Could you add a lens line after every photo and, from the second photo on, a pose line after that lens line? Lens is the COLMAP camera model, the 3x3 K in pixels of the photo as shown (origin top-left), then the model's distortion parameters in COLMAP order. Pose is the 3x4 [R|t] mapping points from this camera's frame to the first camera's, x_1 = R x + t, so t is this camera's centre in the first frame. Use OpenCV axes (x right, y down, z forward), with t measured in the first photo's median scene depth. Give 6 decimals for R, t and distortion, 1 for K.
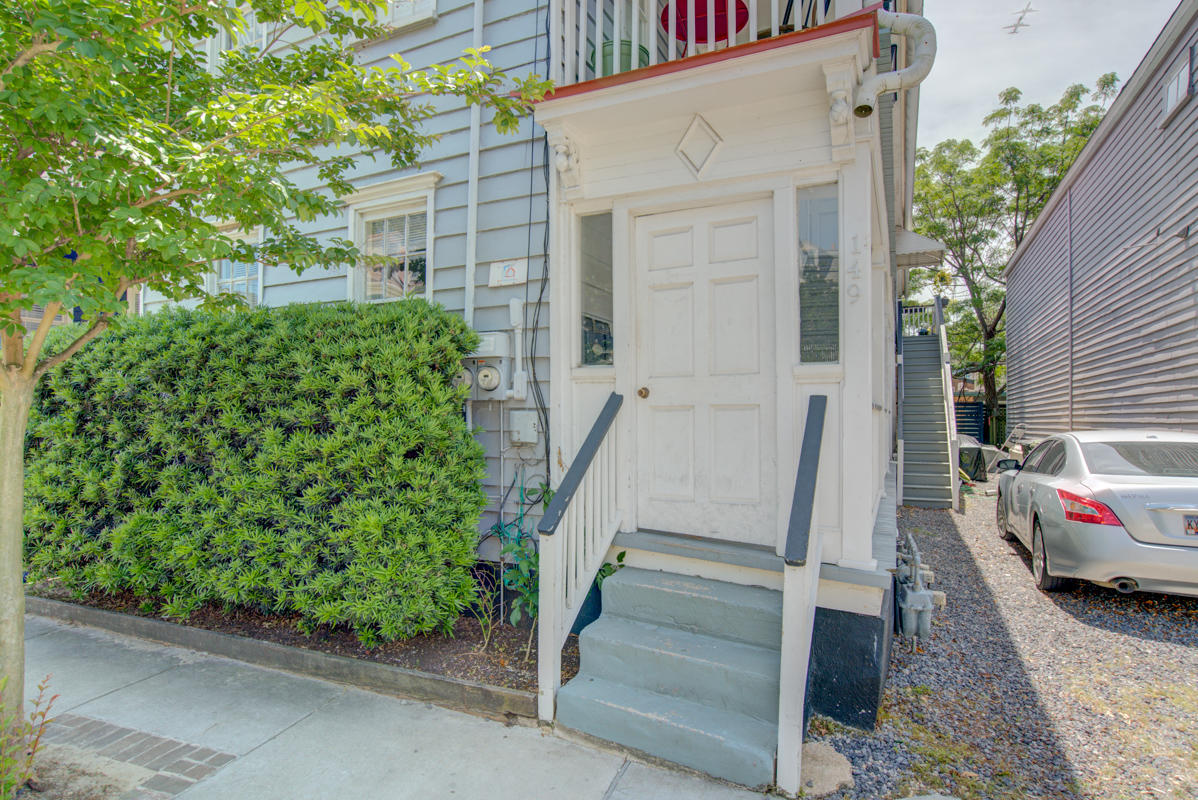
lens RADIAL K [[633.0, 0, 598.0], [0, 633.0, 409.3], [0, 0, 1]] dist [-0.053702, 0.033681]
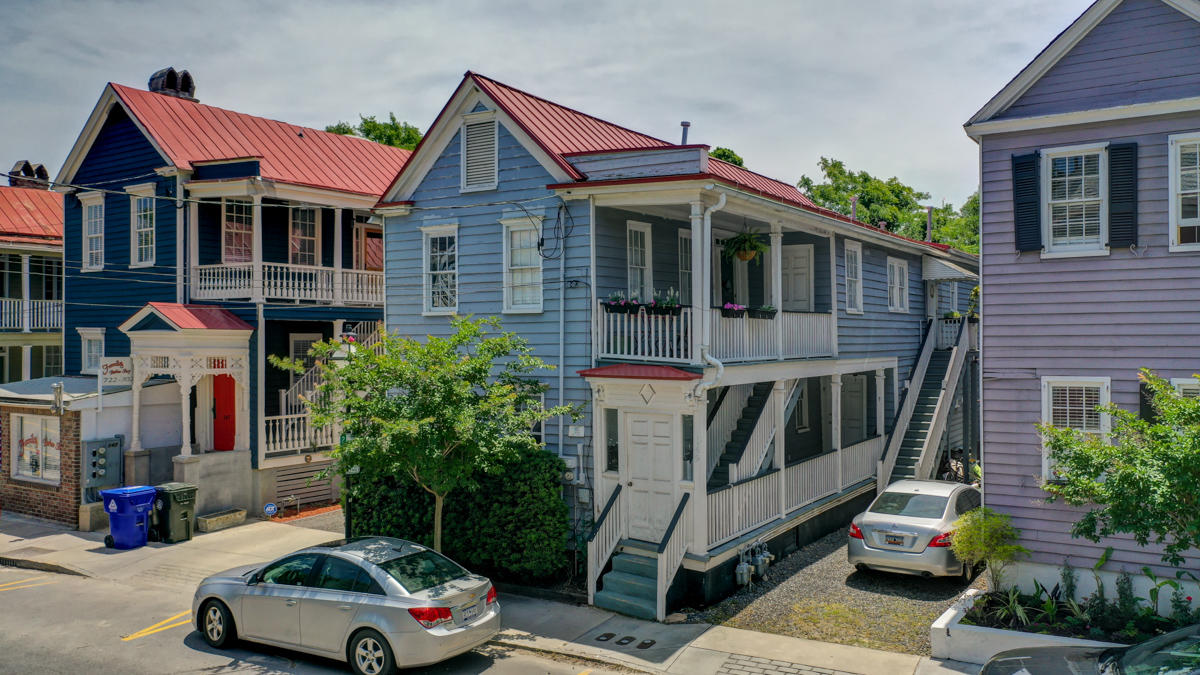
lens RADIAL K [[942.9, 0, 596.1], [0, 942.9, 335.4], [0, 0, 1]] dist [-0.010502, 0.003200]
pose [[0.991662, -0.012354, -0.128271, 0.465325], [0.014229, 0.999805, 0.013711, -0.734304], [0.128077, -0.015422, 0.991644, -2.985408]]
